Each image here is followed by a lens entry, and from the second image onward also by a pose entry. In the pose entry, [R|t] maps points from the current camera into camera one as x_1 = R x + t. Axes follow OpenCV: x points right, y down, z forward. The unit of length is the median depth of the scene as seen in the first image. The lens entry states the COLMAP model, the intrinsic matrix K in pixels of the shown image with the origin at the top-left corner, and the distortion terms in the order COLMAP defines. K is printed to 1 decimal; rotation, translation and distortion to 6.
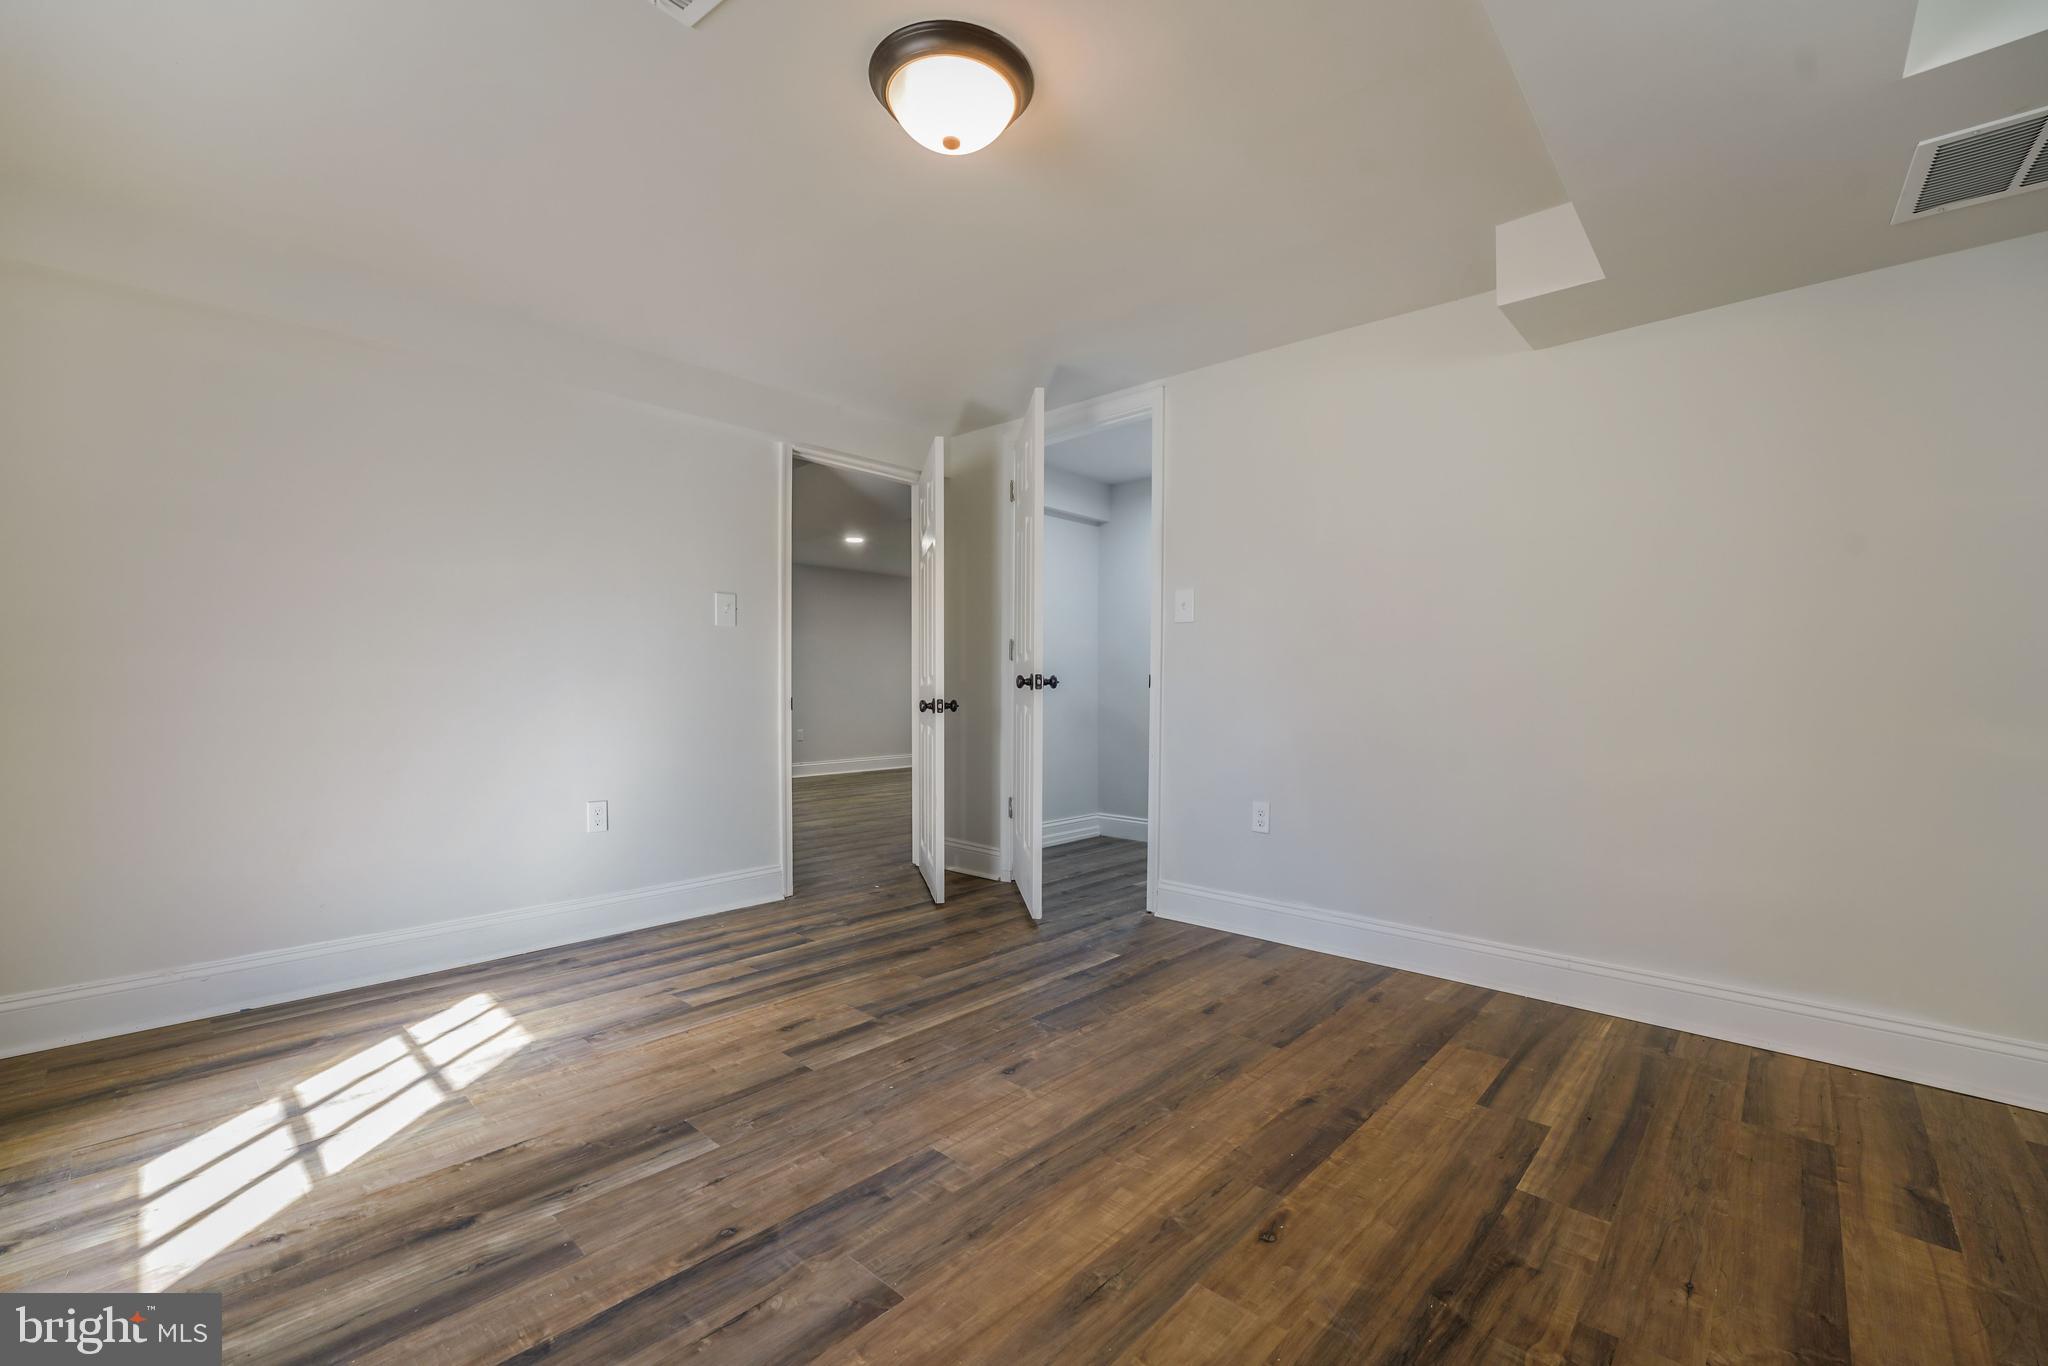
lens RADIAL K [[834.8, 0, 1015.9], [0, 834.8, 682.9], [0, 0, 1]] dist [-0.015312, 0.003627]
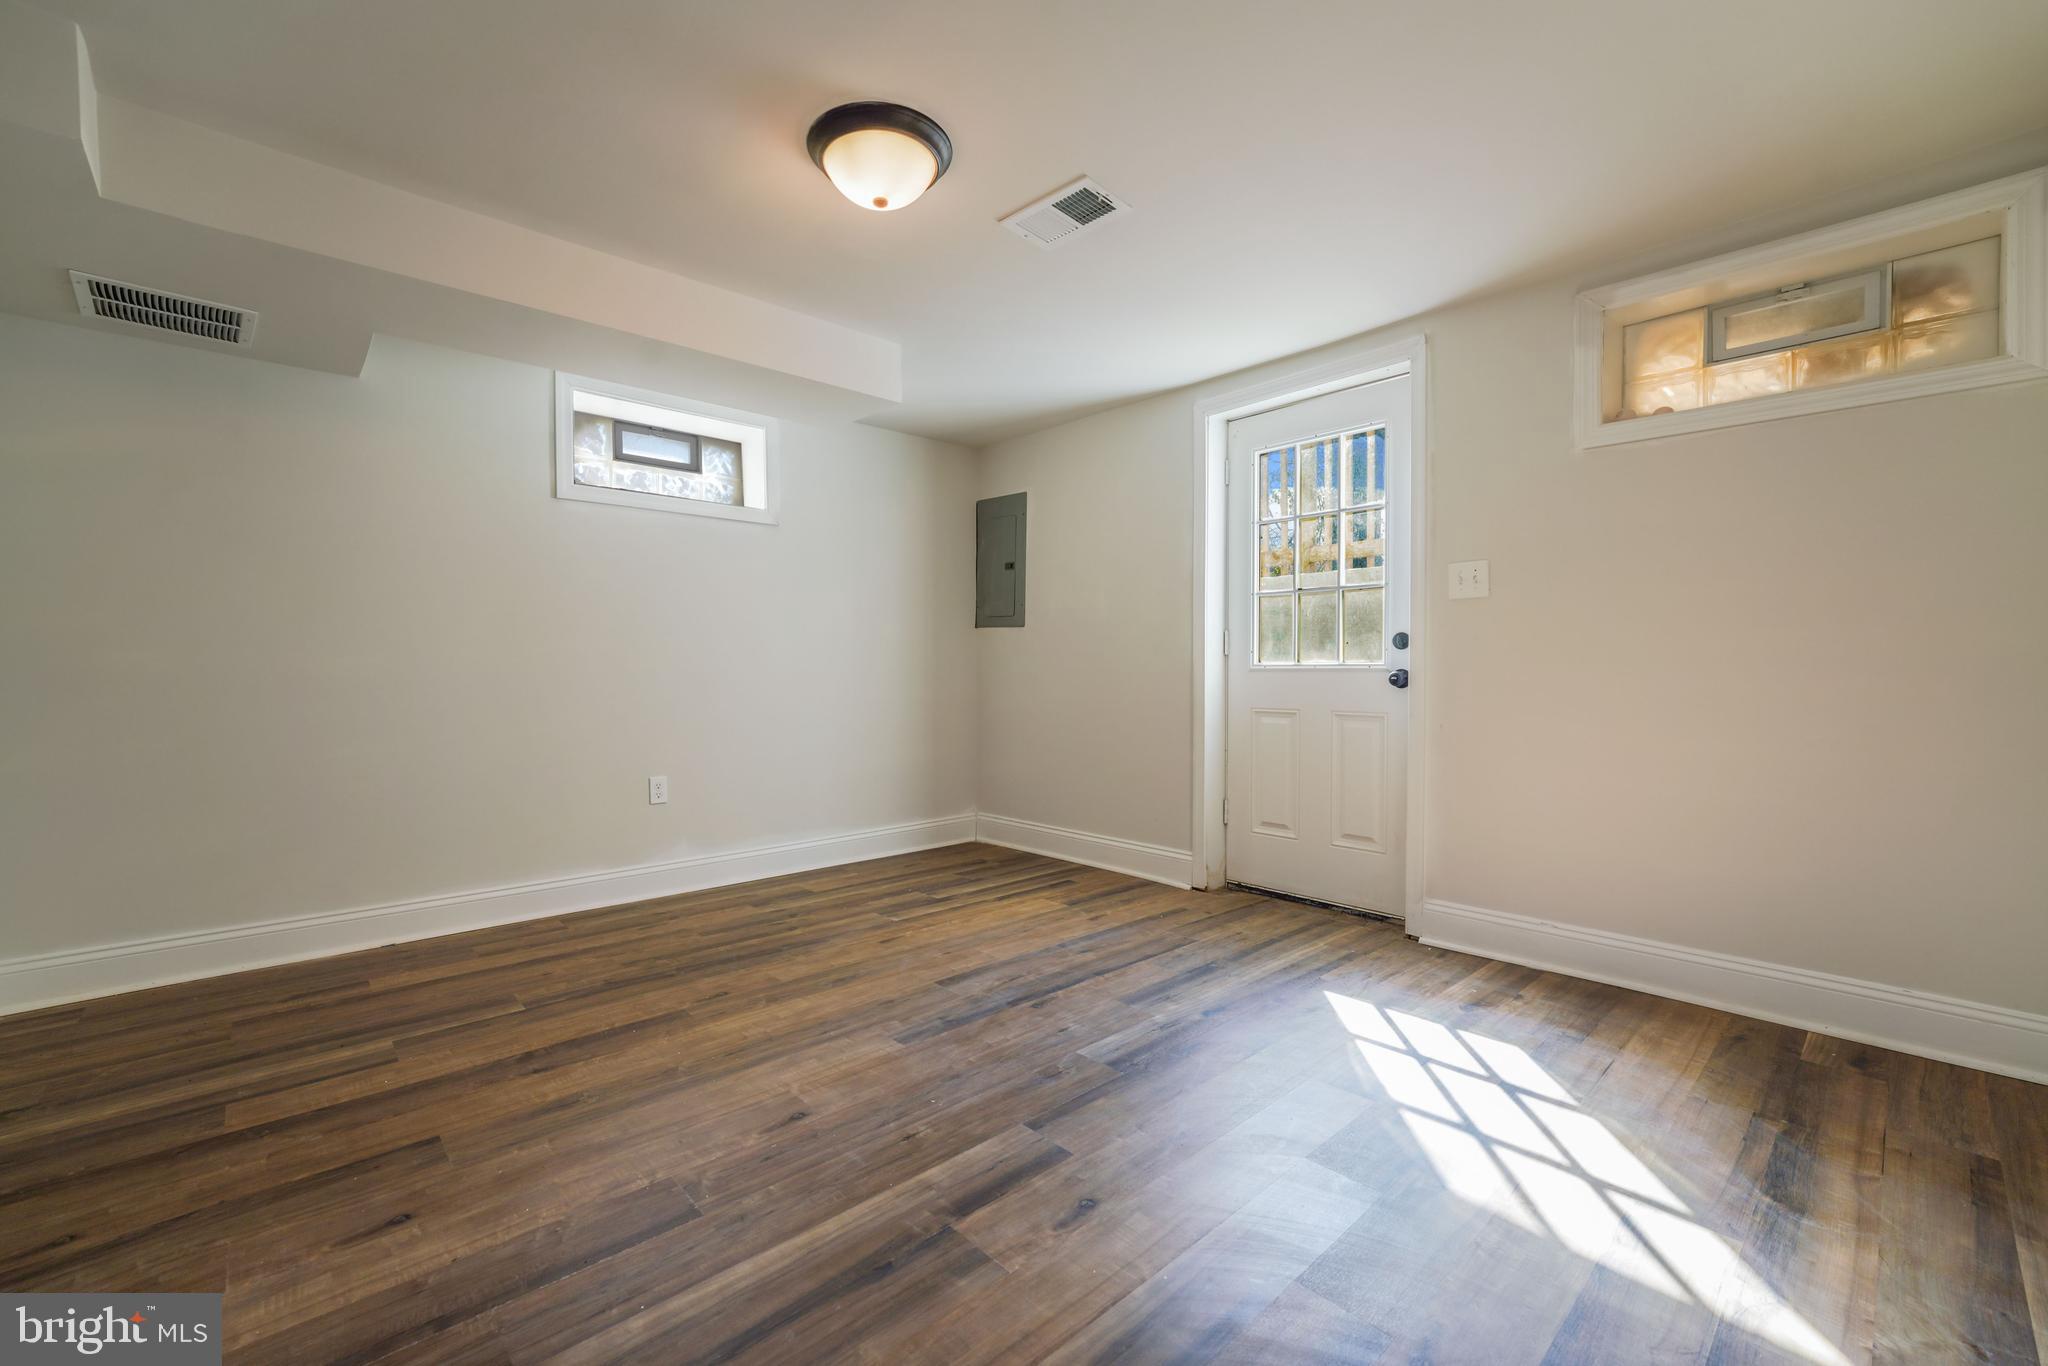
lens RADIAL K [[834.8, 0, 1015.9], [0, 834.8, 682.9], [0, 0, 1]] dist [-0.015312, 0.003627]
pose [[-0.996891, 0.002083, 0.078766, -0.342026], [0.002703, 0.999966, 0.007766, 0.008483], [-0.078748, 0.007954, -0.996863, 2.070431]]
